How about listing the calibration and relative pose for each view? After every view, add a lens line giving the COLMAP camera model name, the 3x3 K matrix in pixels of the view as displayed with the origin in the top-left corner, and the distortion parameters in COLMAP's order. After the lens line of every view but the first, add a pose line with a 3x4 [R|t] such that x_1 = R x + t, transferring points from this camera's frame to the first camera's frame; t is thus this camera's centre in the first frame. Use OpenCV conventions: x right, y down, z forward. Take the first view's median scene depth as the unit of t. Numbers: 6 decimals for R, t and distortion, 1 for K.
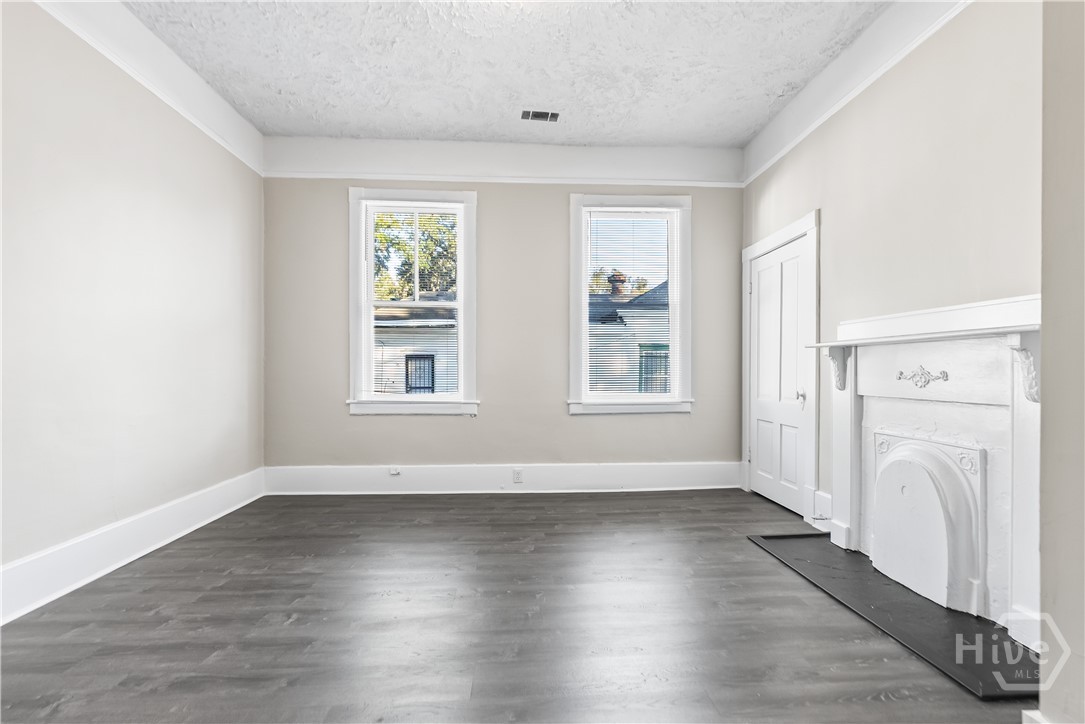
lens RADIAL K [[498.4, 0, 541.0], [0, 498.4, 370.7], [0, 0, 1]] dist [-0.001750, 0.002451]
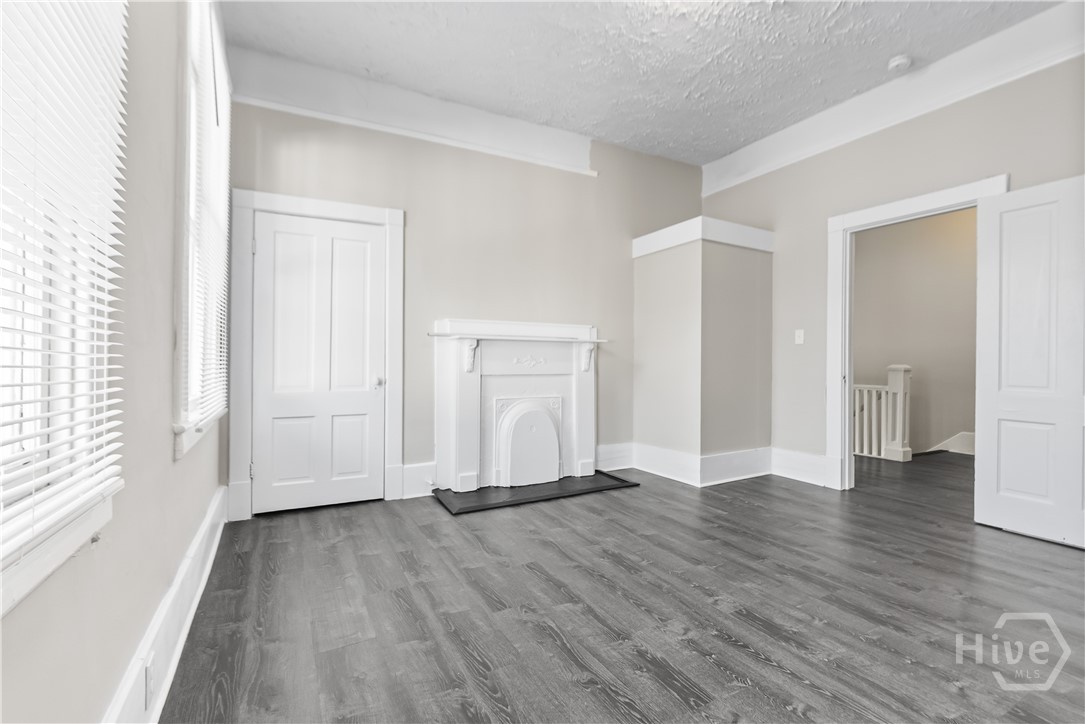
lens RADIAL K [[498.4, 0, 543.8], [0, 498.4, 361.6], [0, 0, 1]] dist [-0.001750, 0.002451]
pose [[-0.426141, -0.001051, 0.904656, -0.545265], [-0.002577, 0.999997, -0.000051, 0.008497], [-0.904653, -0.002353, -0.426143, 1.123782]]
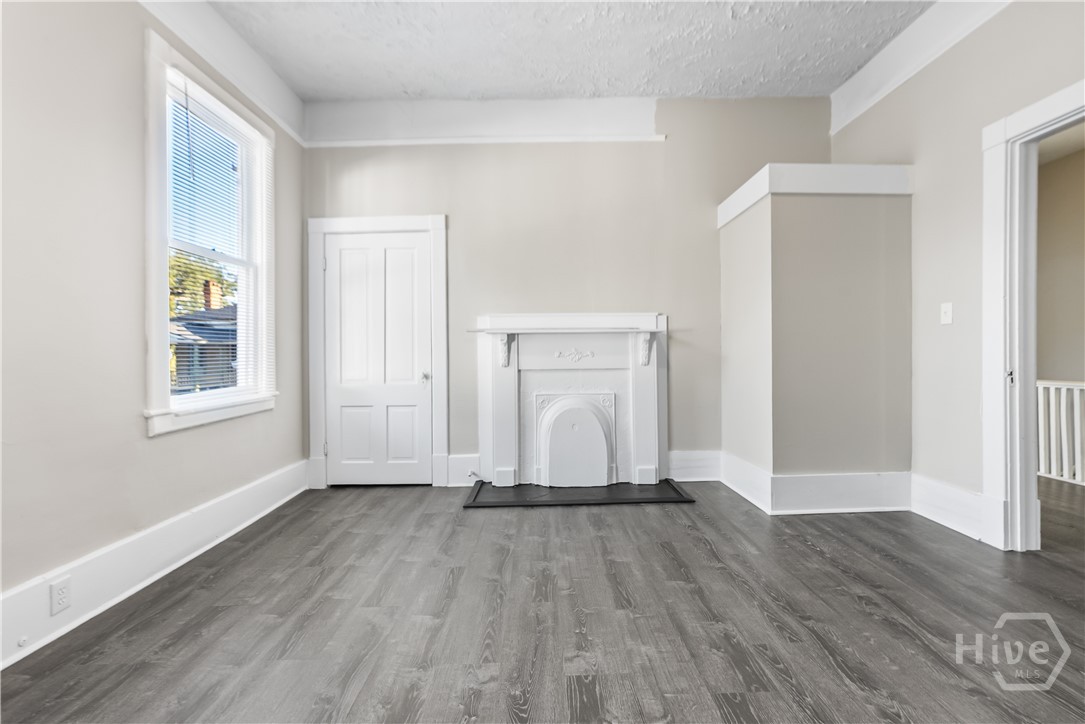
lens RADIAL K [[498.4, 0, 539.7], [0, 498.4, 356.3], [0, 0, 1]] dist [-0.001750, 0.002451]
pose [[0.055174, -0.005512, 0.998462, -0.570412], [0.013213, 0.999901, 0.004790, 0.004449], [-0.998389, 0.012928, 0.055241, 0.679519]]
